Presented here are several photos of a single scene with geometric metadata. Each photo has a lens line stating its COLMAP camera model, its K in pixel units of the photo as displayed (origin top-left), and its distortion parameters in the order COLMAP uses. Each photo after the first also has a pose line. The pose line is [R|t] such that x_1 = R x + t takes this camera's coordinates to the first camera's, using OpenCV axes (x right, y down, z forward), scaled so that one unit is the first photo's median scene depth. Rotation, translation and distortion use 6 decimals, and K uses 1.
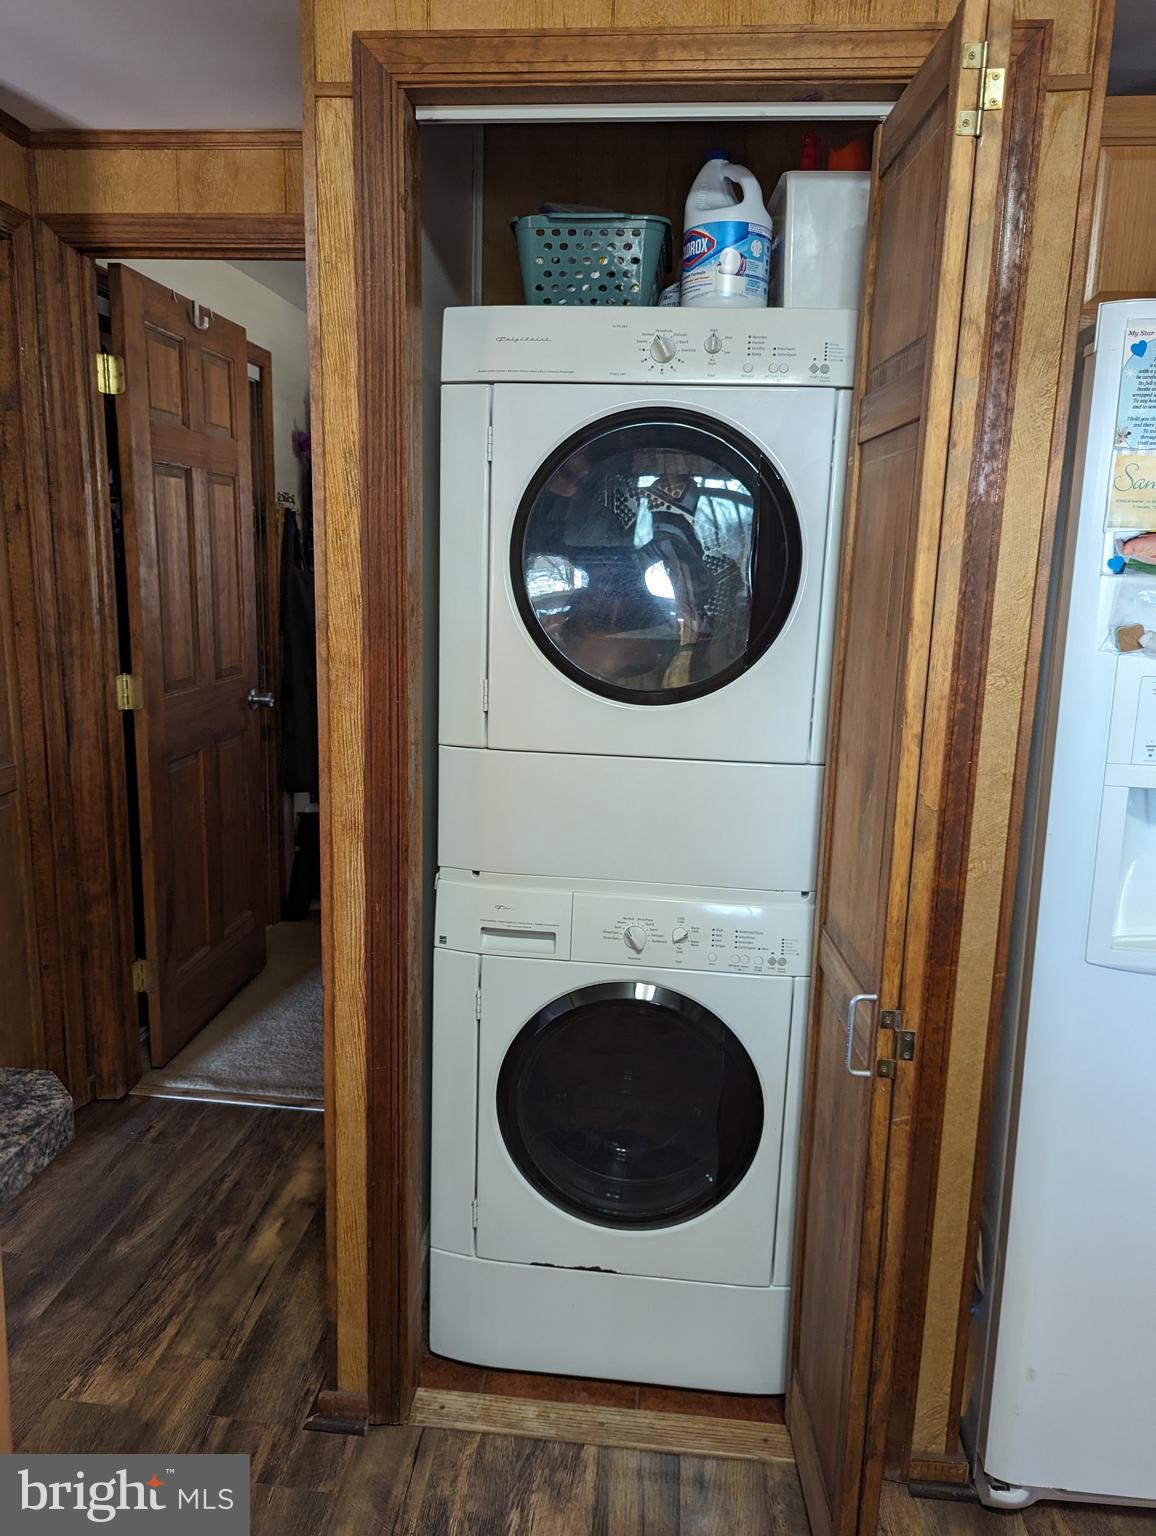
lens RADIAL K [[1074.6, 0, 578.0], [0, 1074.6, 768.0], [0, 0, 1]] dist [0.064997, -0.074250]
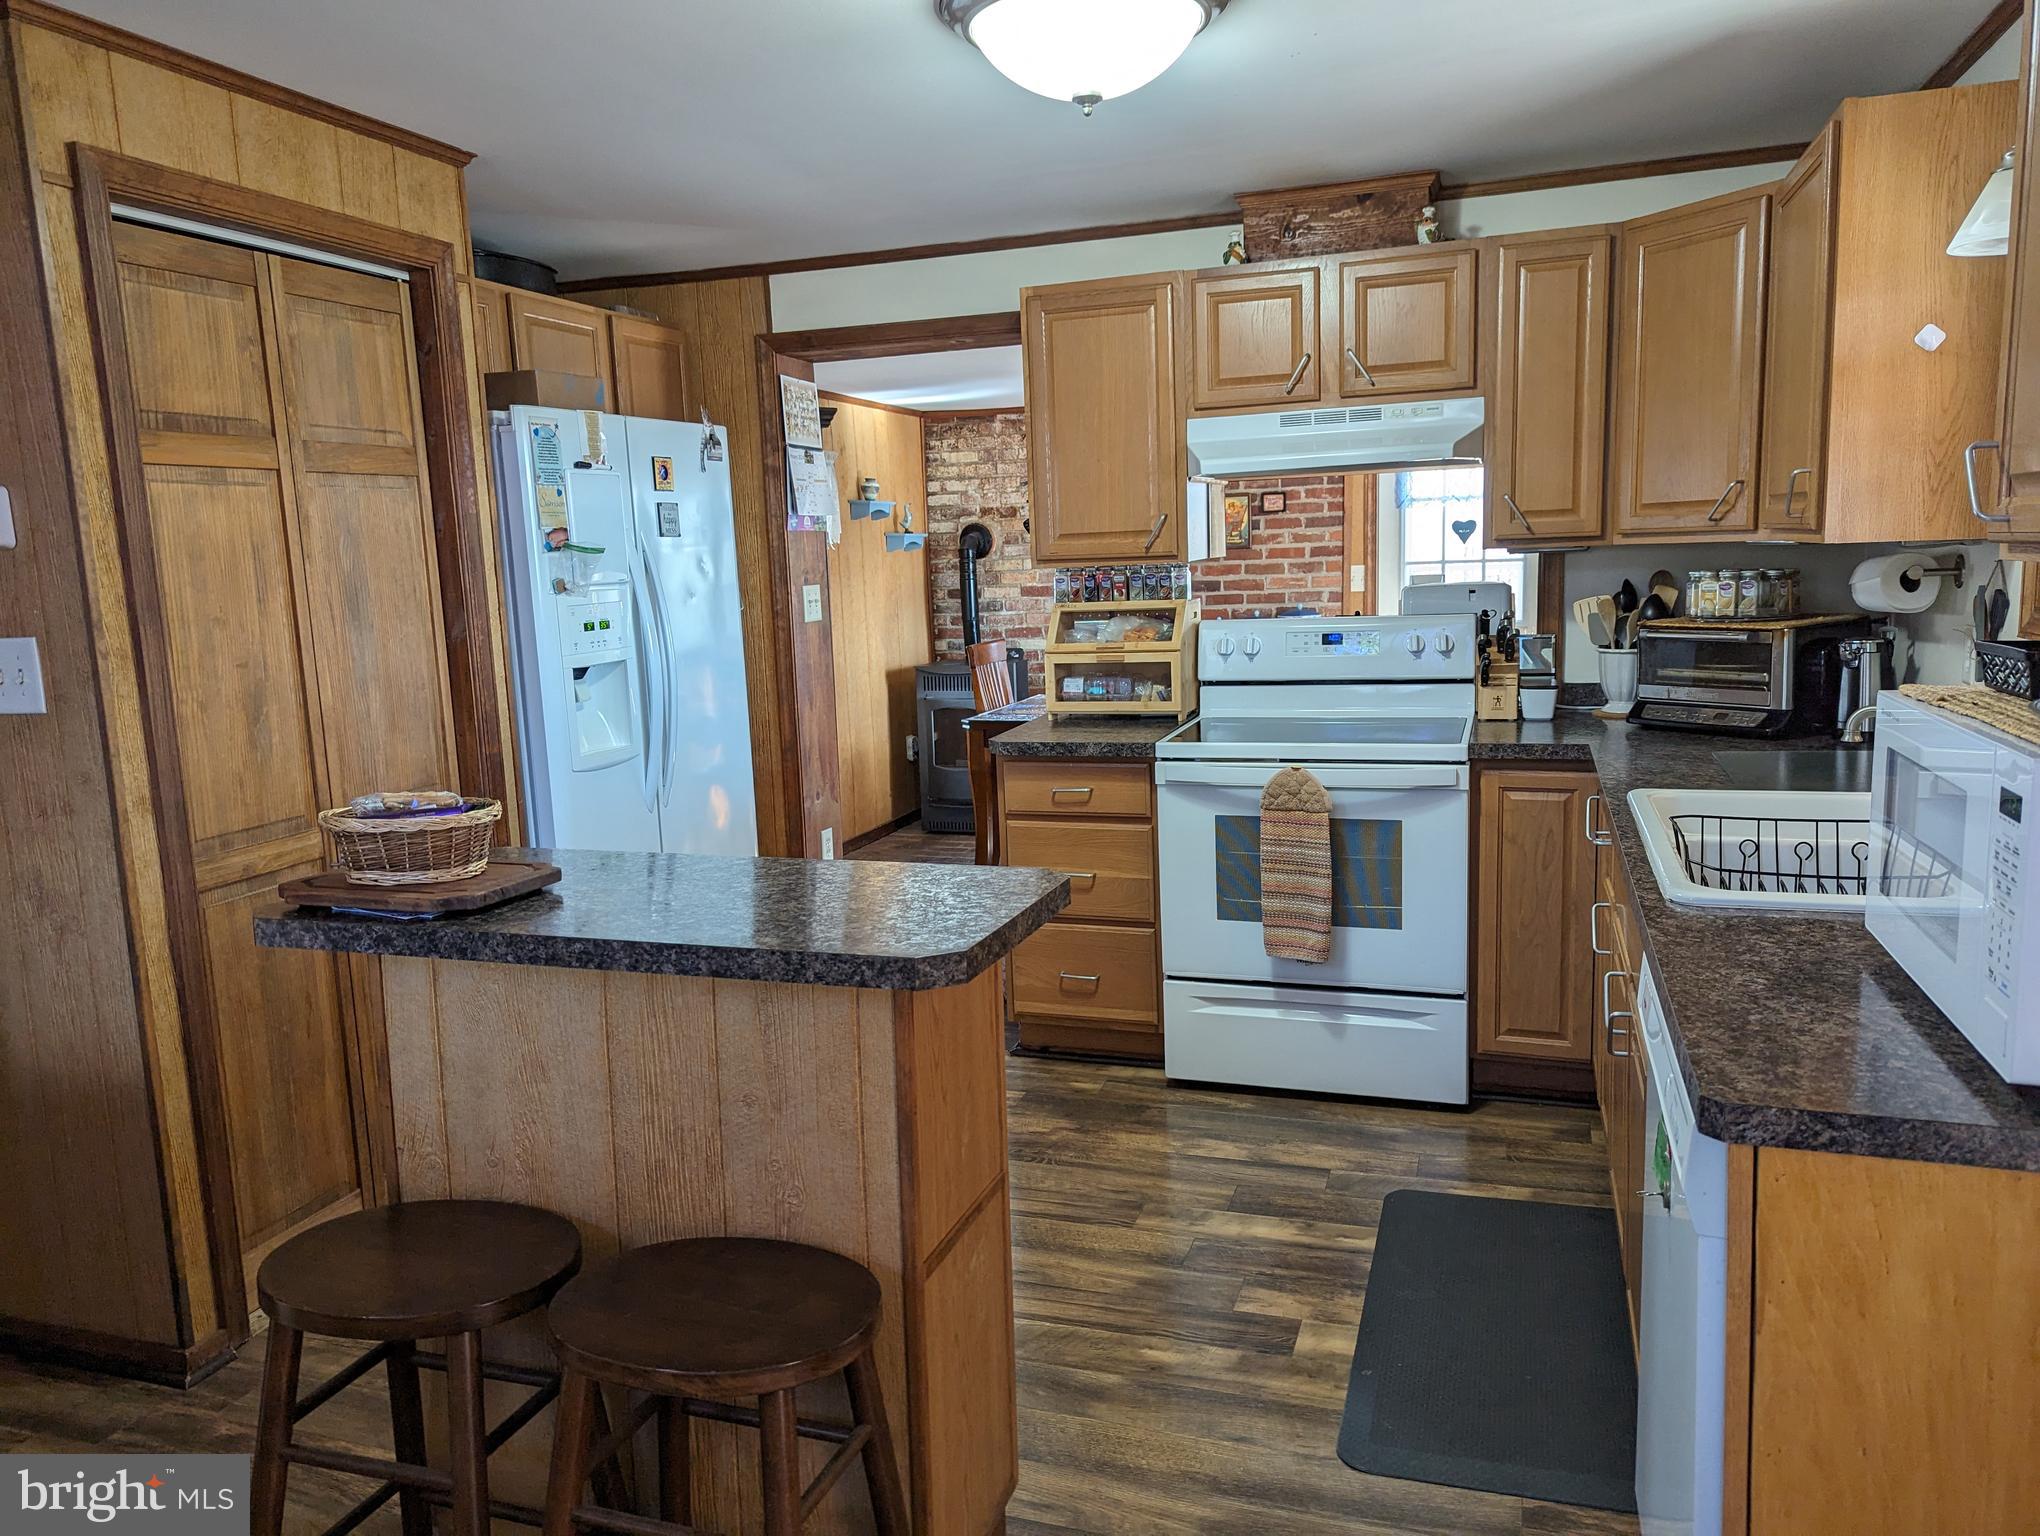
lens RADIAL K [[1429.8, 0, 1019.7], [0, 1429.8, 766.0], [0, 0, 1]] dist [0.054378, -0.054465]
pose [[0.226265, -0.180513, 0.957193, -1.401553], [0.230950, 0.964600, 0.127317, 0.037124], [-0.946291, 0.192256, 0.259944, -0.255461]]
